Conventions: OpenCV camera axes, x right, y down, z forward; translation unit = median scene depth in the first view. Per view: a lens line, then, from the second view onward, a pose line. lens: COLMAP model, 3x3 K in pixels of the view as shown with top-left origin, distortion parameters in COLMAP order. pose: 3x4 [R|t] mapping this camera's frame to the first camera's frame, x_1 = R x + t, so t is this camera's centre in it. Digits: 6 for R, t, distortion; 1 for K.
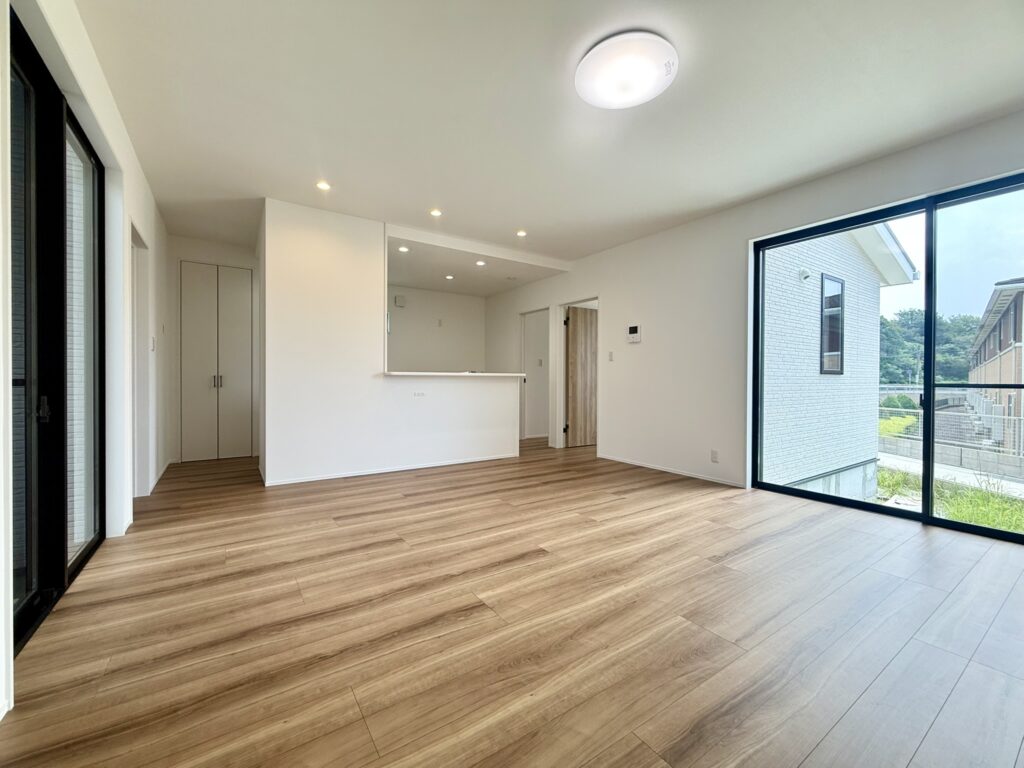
lens RADIAL K [[421.9, 0, 512.5], [0, 421.9, 384.1], [0, 0, 1]] dist [0.002834, 0.000712]
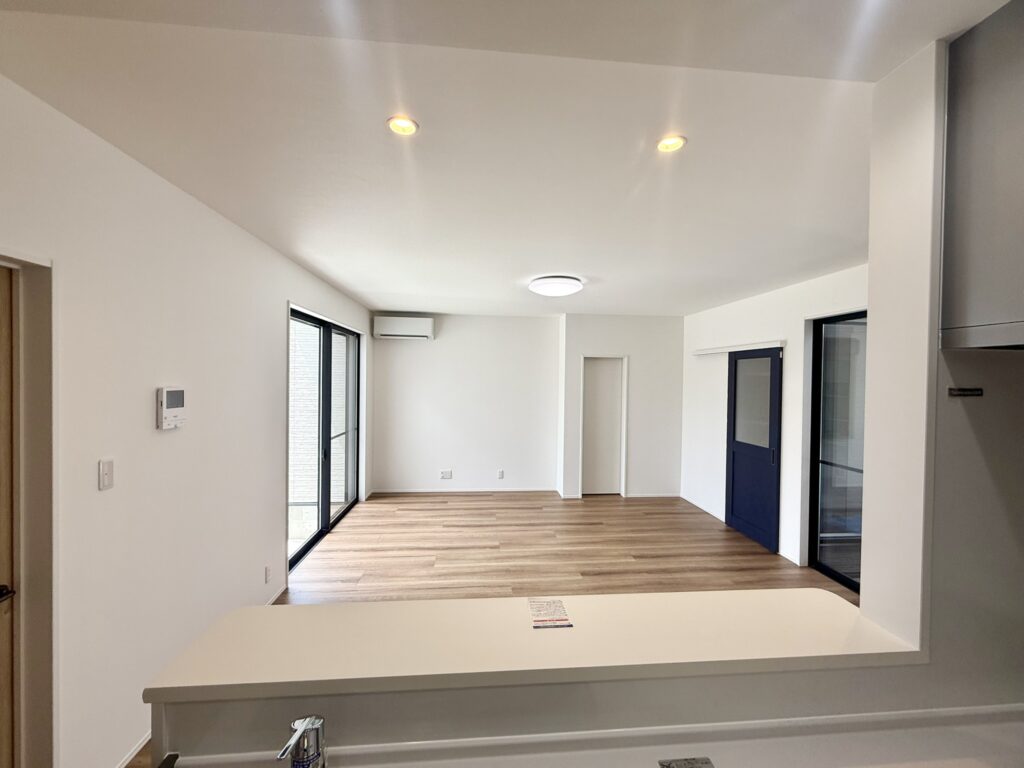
lens RADIAL K [[421.9, 0, 514.9], [0, 421.9, 384.9], [0, 0, 1]] dist [0.002834, 0.000712]
pose [[-0.874526, -0.025357, 0.484316, -0.412152], [-0.012811, 0.999492, 0.029197, -0.308399], [-0.484810, 0.019329, -0.874406, 2.327650]]
